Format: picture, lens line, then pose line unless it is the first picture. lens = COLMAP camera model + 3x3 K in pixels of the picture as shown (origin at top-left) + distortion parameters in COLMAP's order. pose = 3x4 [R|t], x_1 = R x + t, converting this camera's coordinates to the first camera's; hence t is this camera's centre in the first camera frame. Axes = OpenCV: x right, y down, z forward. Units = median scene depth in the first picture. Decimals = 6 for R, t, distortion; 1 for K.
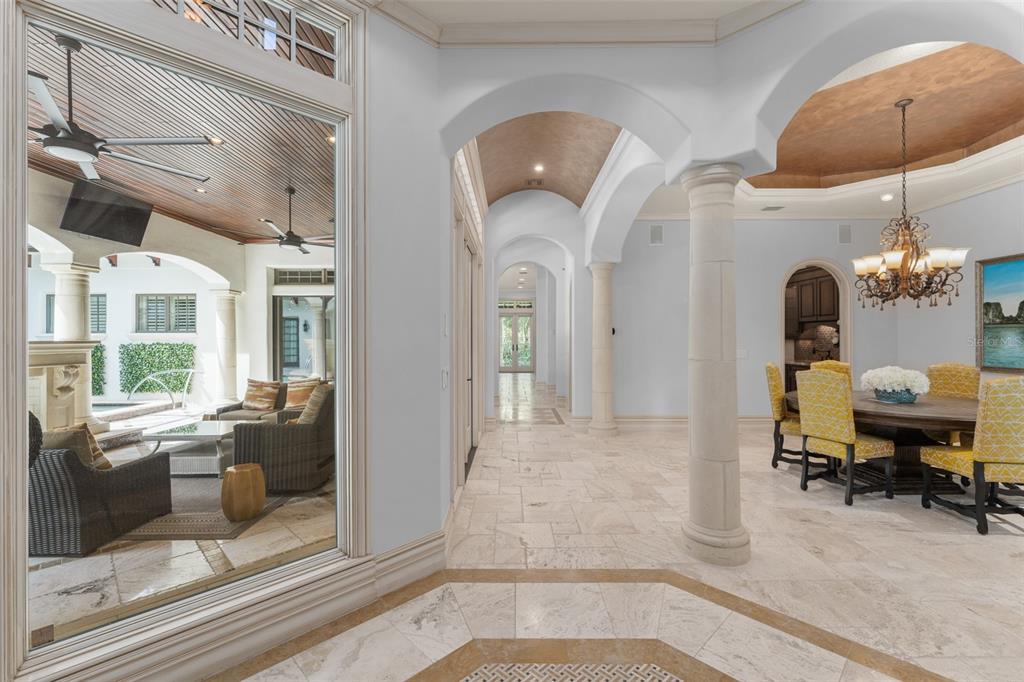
lens RADIAL K [[438.3, 0, 512.2], [0, 438.3, 340.5], [0, 0, 1]] dist [-0.000053, -0.000004]
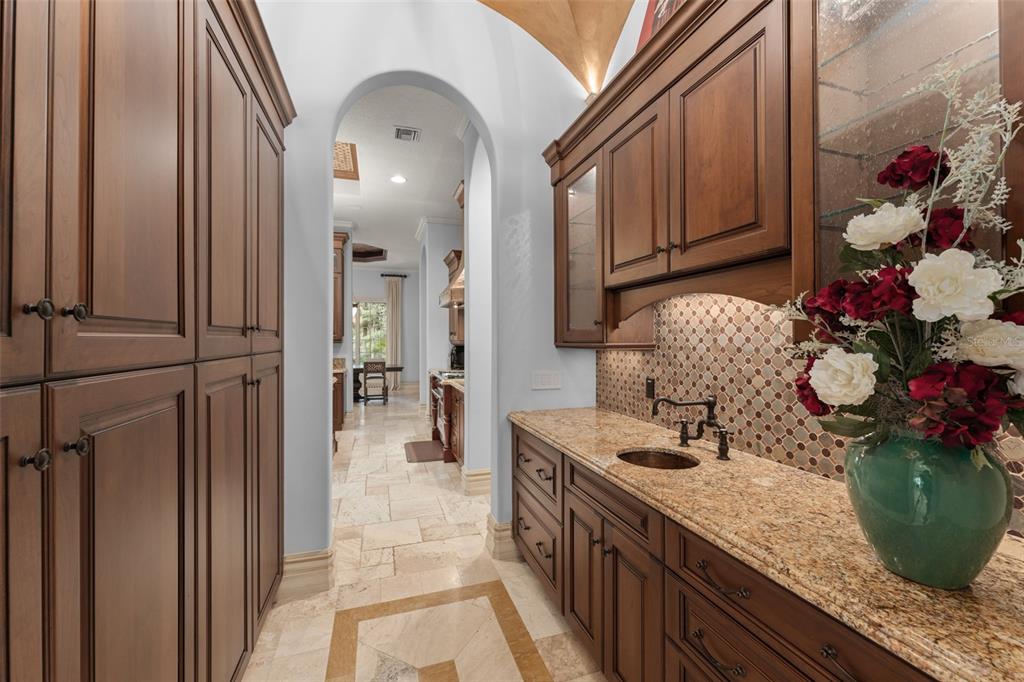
lens RADIAL K [[410.0, 0, 511.2], [0, 410.0, 338.5], [0, 0, 1]] dist [0.000676, -0.000040]
pose [[0.947608, 0.001247, 0.319434, 0.506468], [-0.000487, 0.999997, -0.002461, -0.009616], [-0.319436, 0.002176, 0.947605, 0.759953]]
